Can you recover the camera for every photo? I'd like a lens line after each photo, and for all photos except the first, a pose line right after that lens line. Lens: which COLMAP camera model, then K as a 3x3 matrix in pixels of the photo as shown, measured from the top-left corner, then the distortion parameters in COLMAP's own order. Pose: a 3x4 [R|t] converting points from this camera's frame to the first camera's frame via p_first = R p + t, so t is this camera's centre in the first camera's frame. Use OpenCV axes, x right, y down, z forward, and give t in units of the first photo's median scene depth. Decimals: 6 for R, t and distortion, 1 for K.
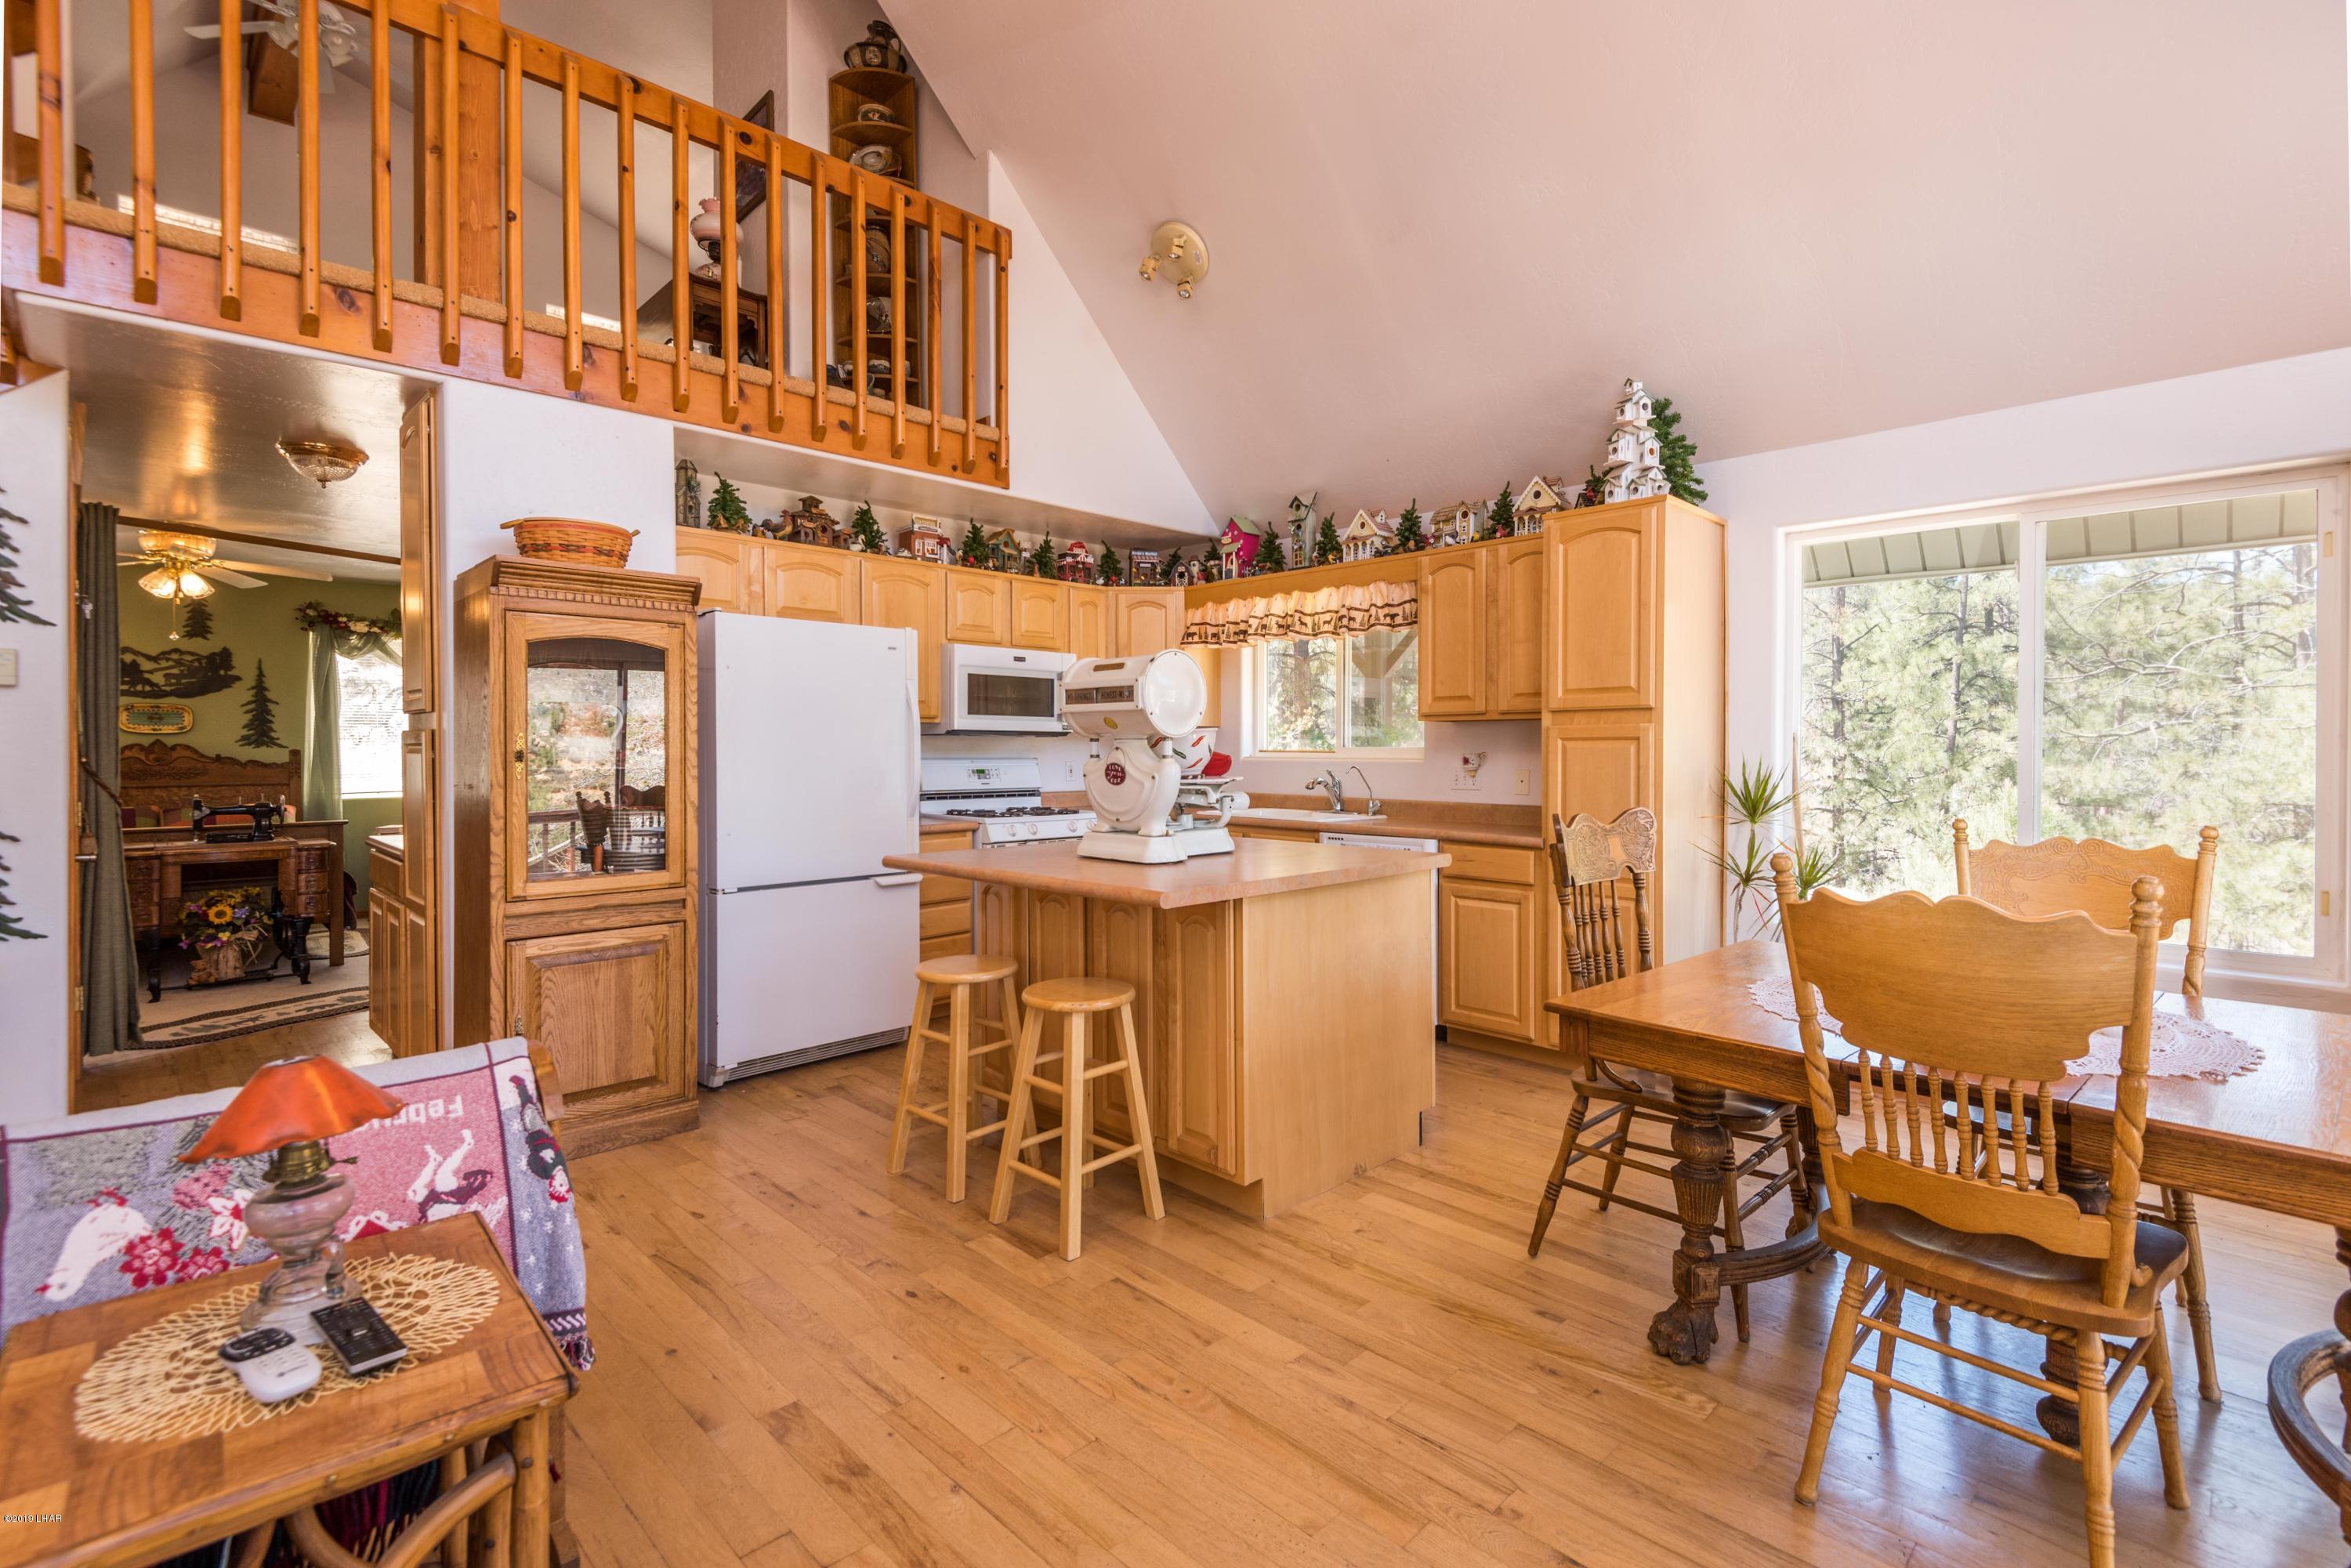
lens RADIAL K [[1060.7, 0, 1176.8], [0, 1060.7, 752.2], [0, 0, 1]] dist [0.006889, -0.000665]
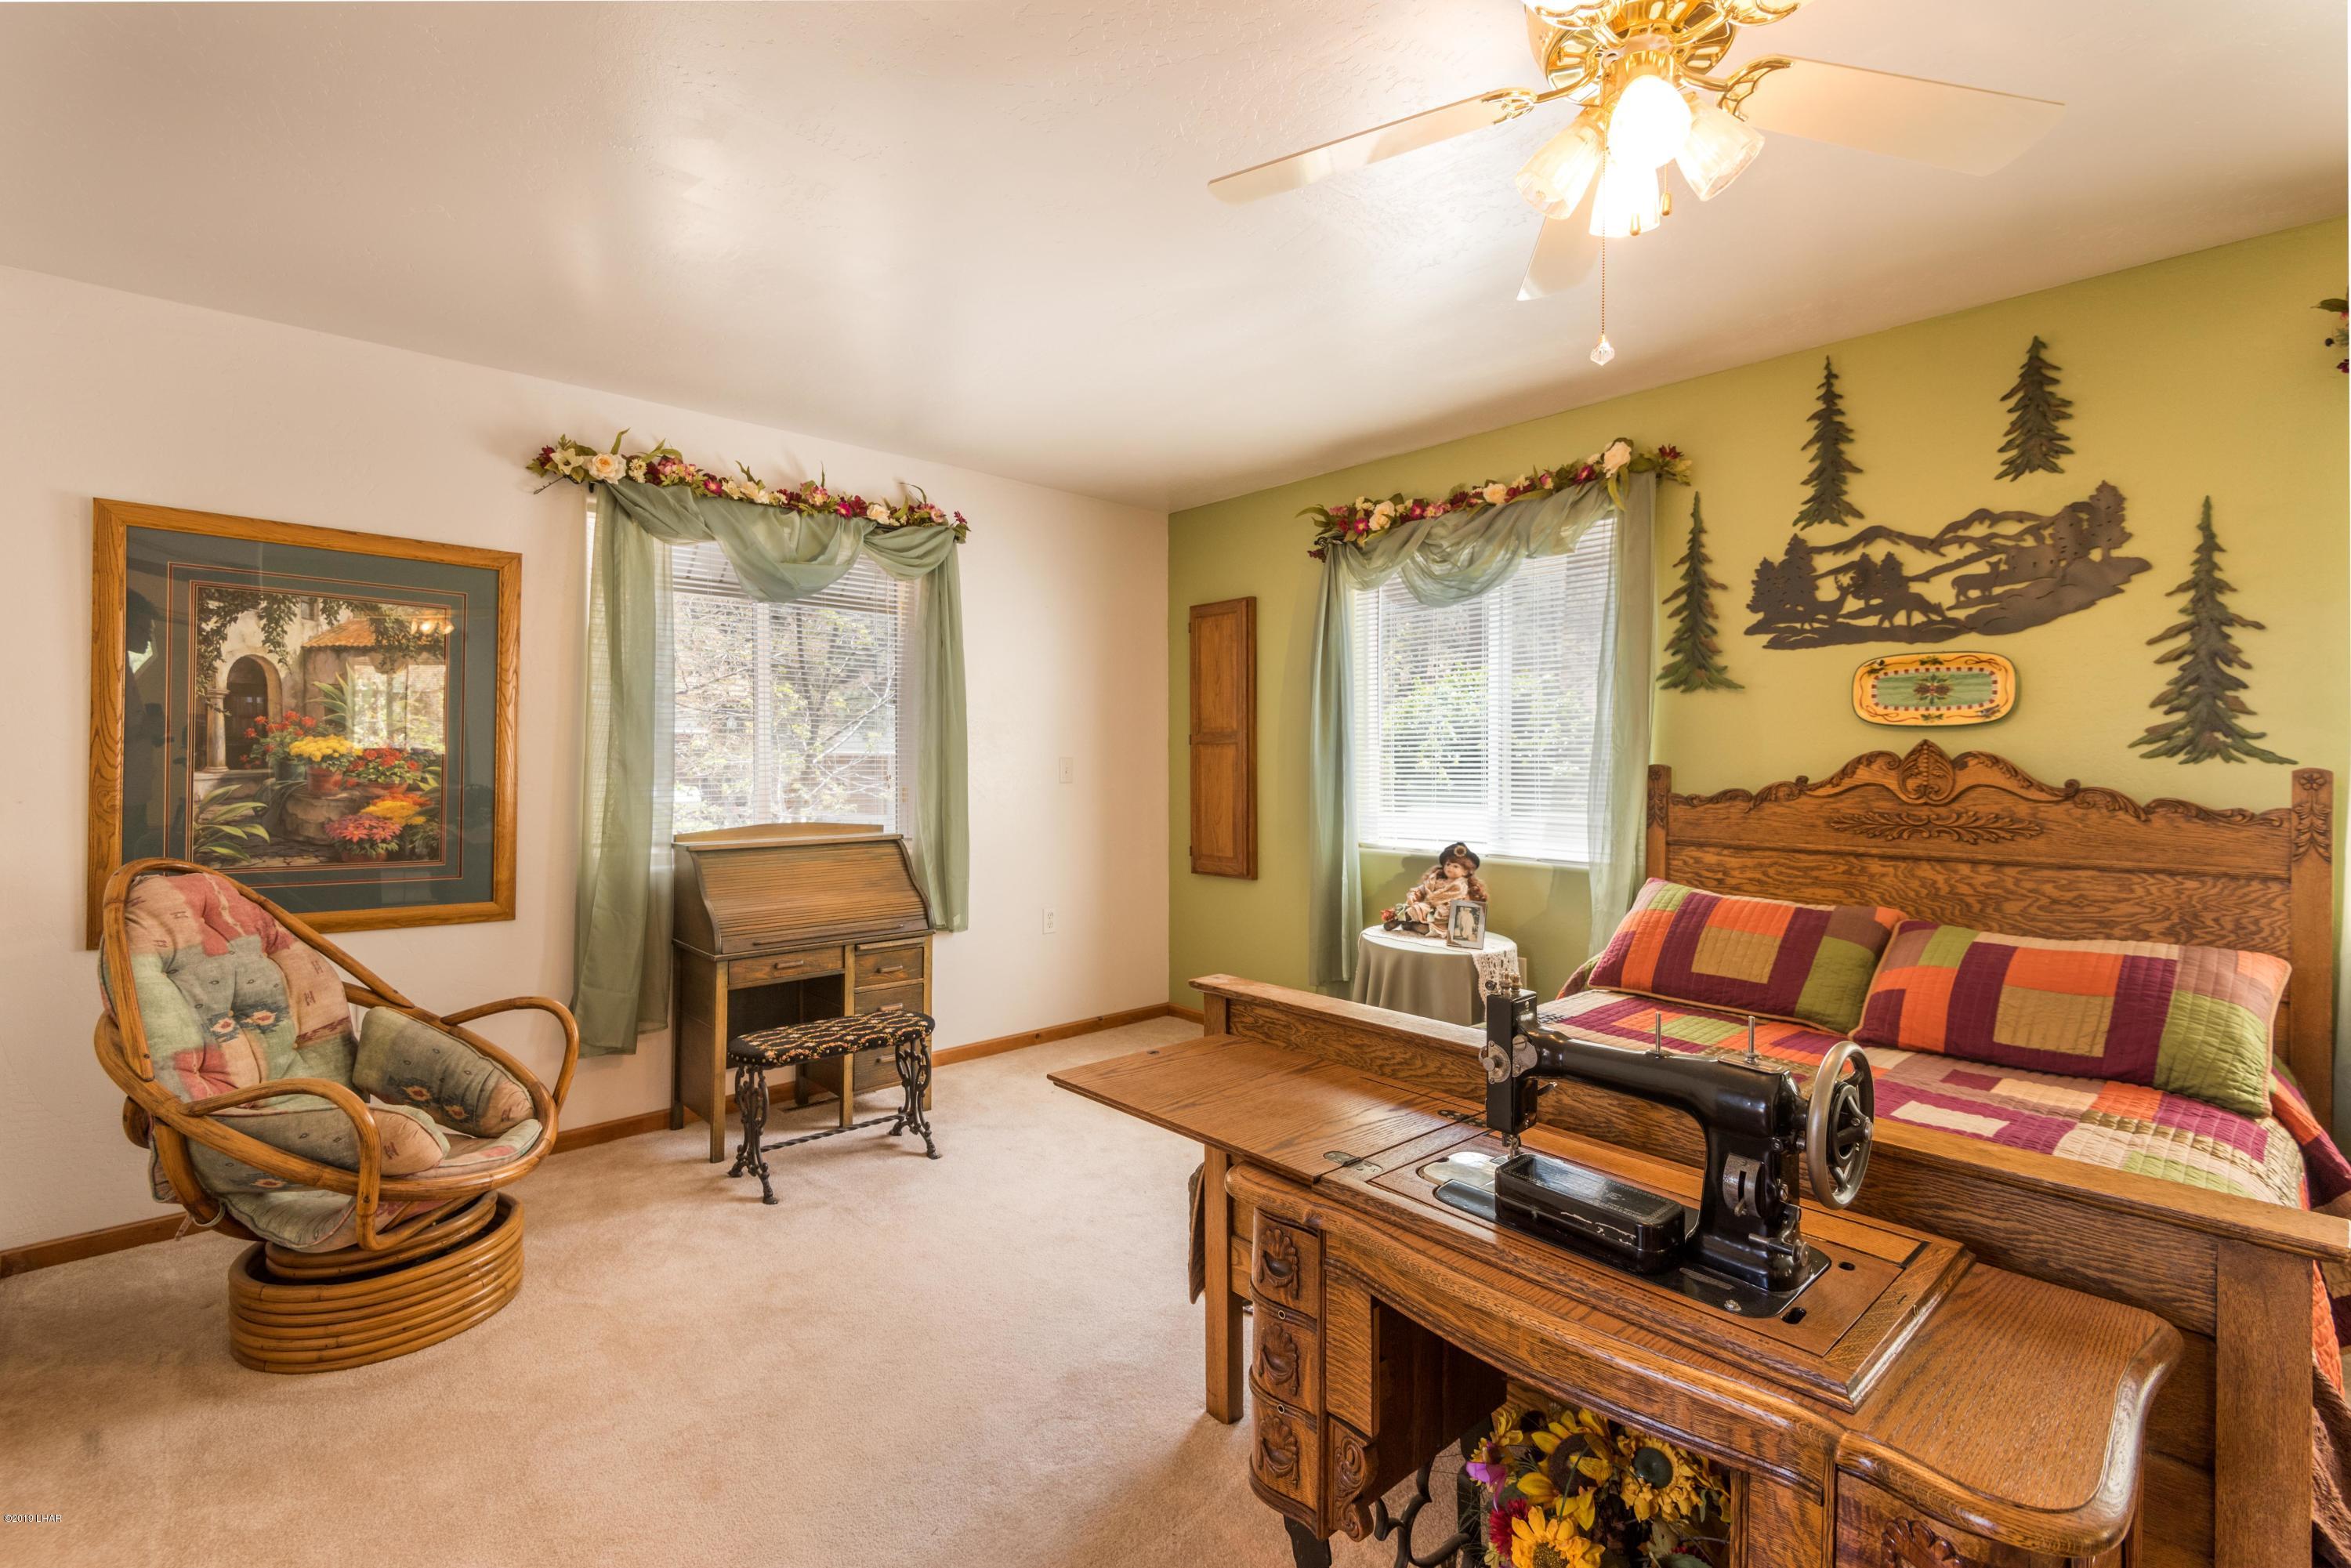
lens RADIAL K [[1060.7, 0, 1177.6], [0, 1060.7, 774.5], [0, 0, 1]] dist [0.006889, -0.000665]
pose [[-0.042614, 0.015574, -0.998970, -0.475907], [-0.007594, 0.999845, 0.015912, -0.003152], [0.999063, 0.008264, -0.042489, 0.645954]]
